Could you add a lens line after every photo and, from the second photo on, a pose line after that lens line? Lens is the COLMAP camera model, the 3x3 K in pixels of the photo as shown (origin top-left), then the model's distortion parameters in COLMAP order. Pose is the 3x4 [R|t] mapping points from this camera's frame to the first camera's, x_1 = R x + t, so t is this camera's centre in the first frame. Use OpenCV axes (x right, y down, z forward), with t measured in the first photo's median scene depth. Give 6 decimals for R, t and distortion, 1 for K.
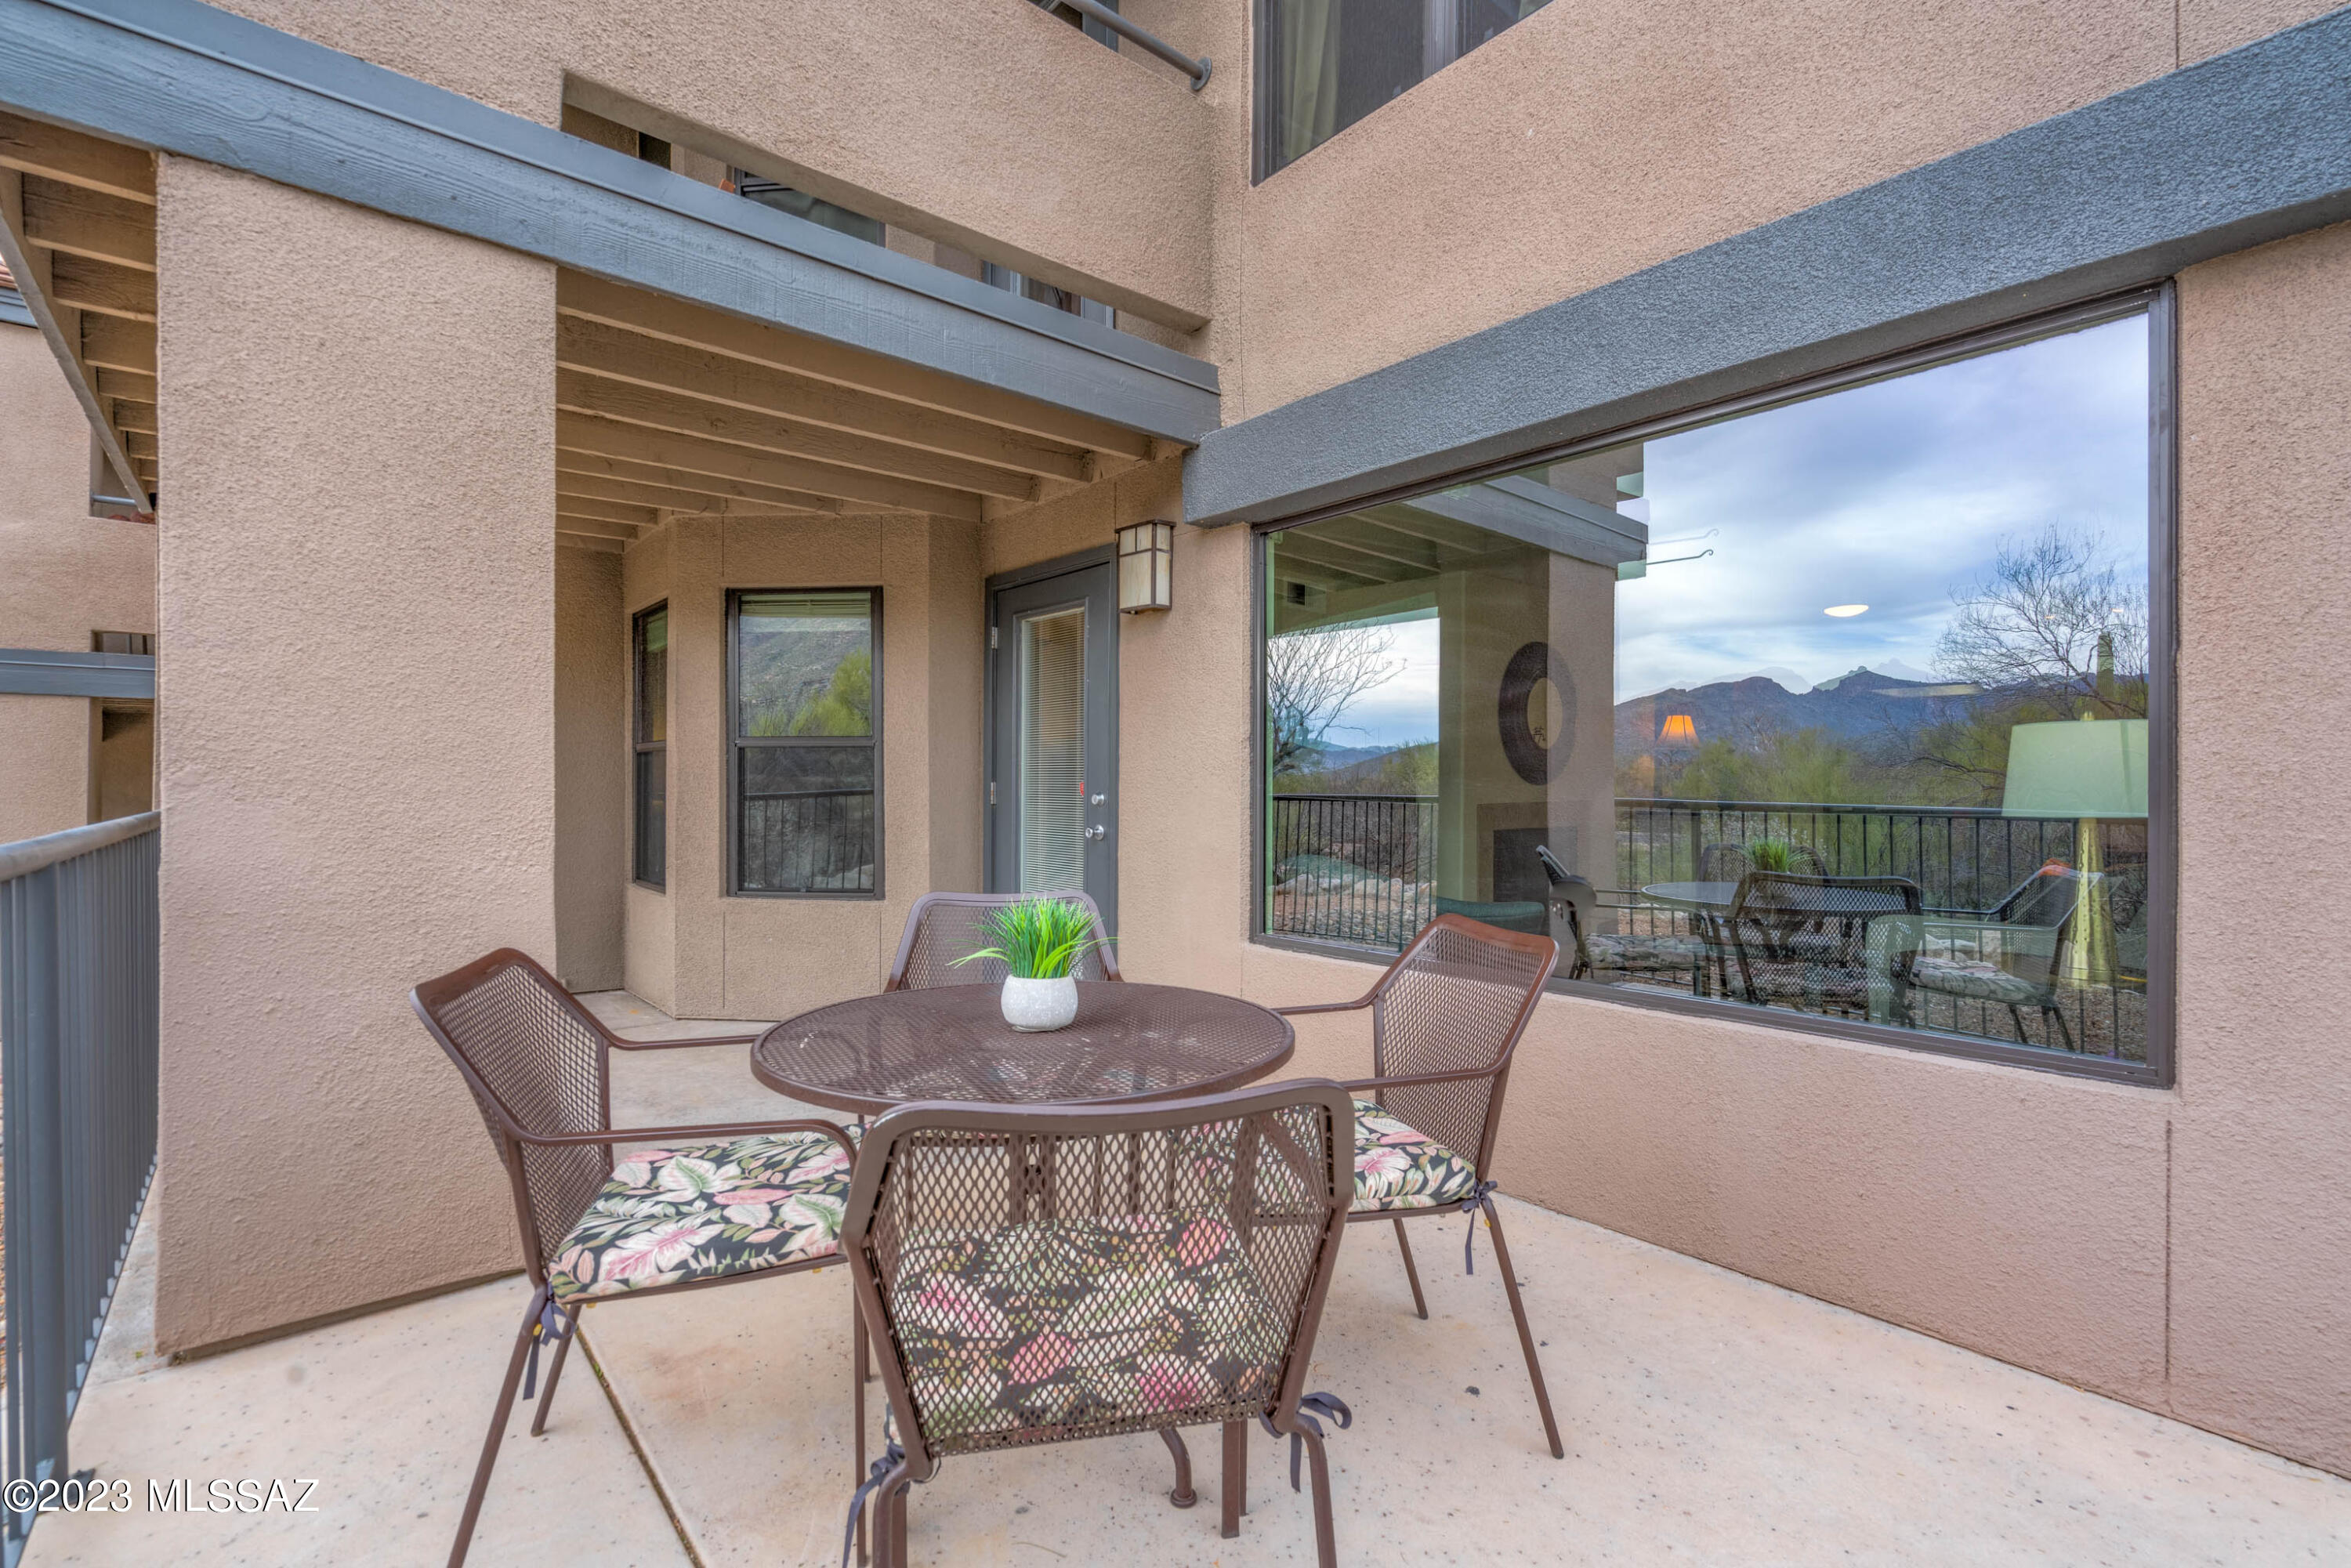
lens RADIAL K [[1056.0, 0, 1161.4], [0, 1056.0, 786.3], [0, 0, 1]] dist [-0.001350, 0.000210]
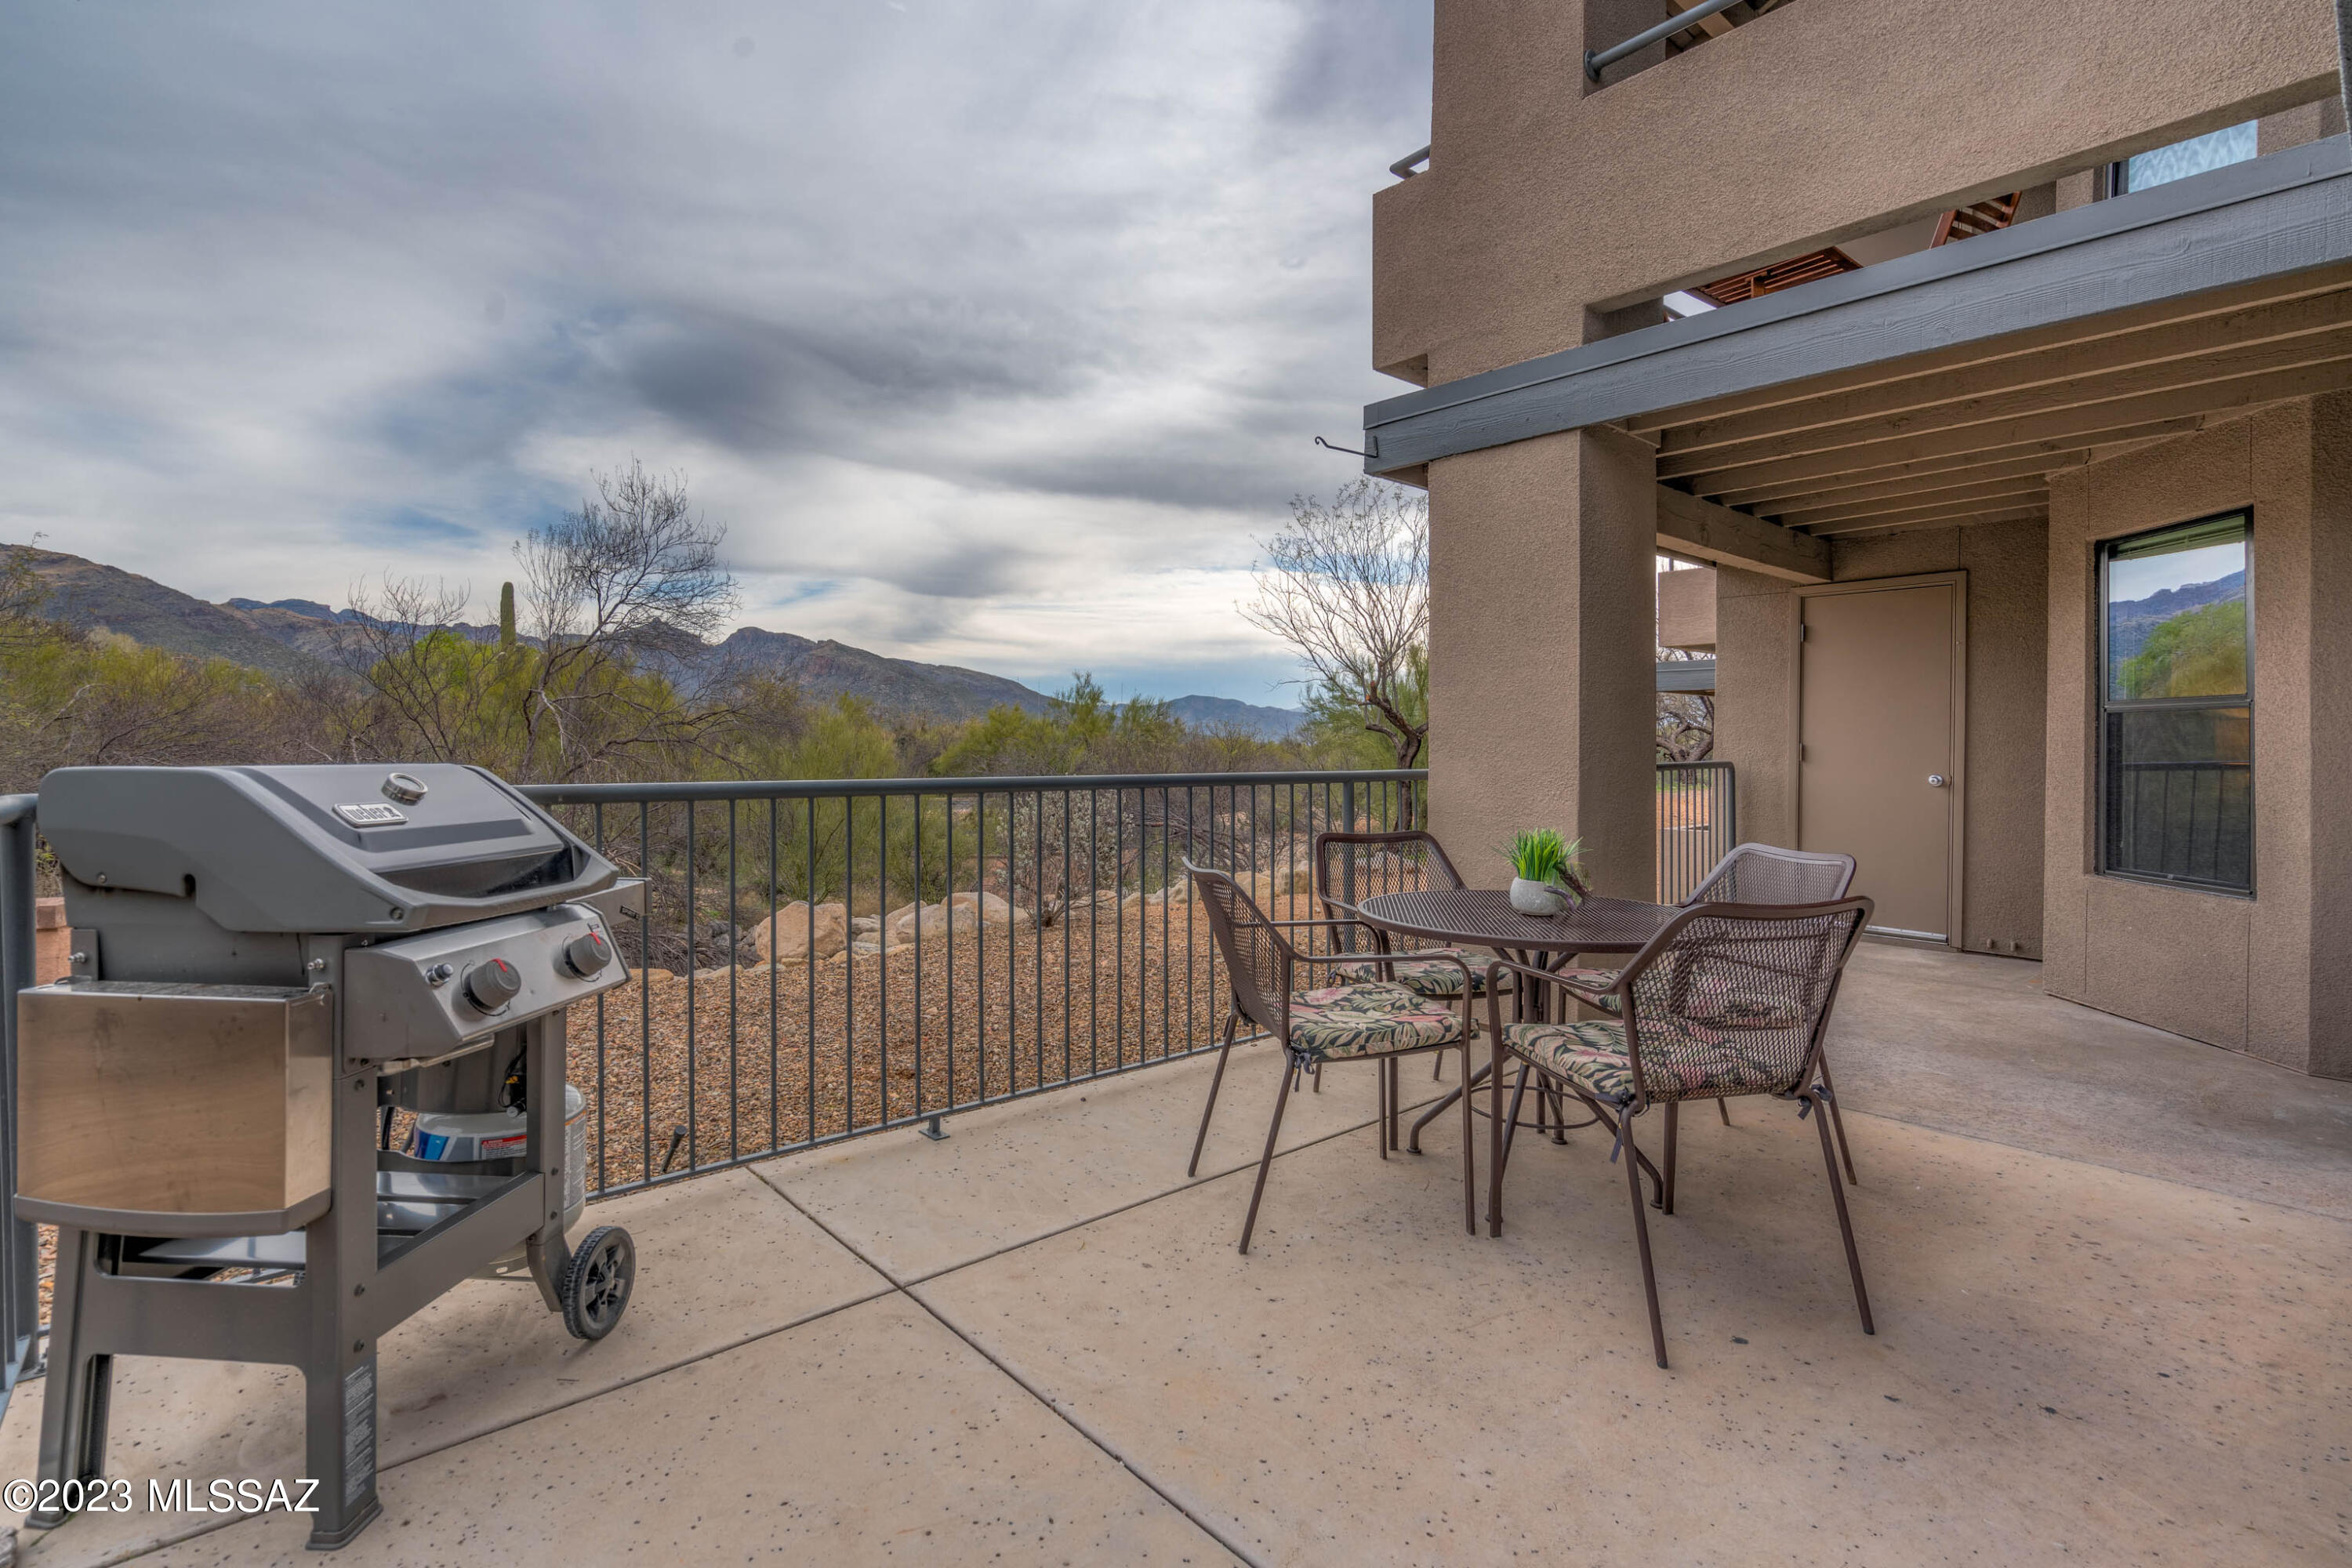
lens RADIAL K [[1122.5, 0, 1174.9], [0, 1122.5, 751.9], [0, 0, 1]] dist [-0.000185, 0.000019]
pose [[0.030353, 0.005496, -0.999524, 0.557091], [-0.006156, 0.999967, 0.005311, -0.003130], [0.999520, 0.005992, 0.030386, 0.165270]]
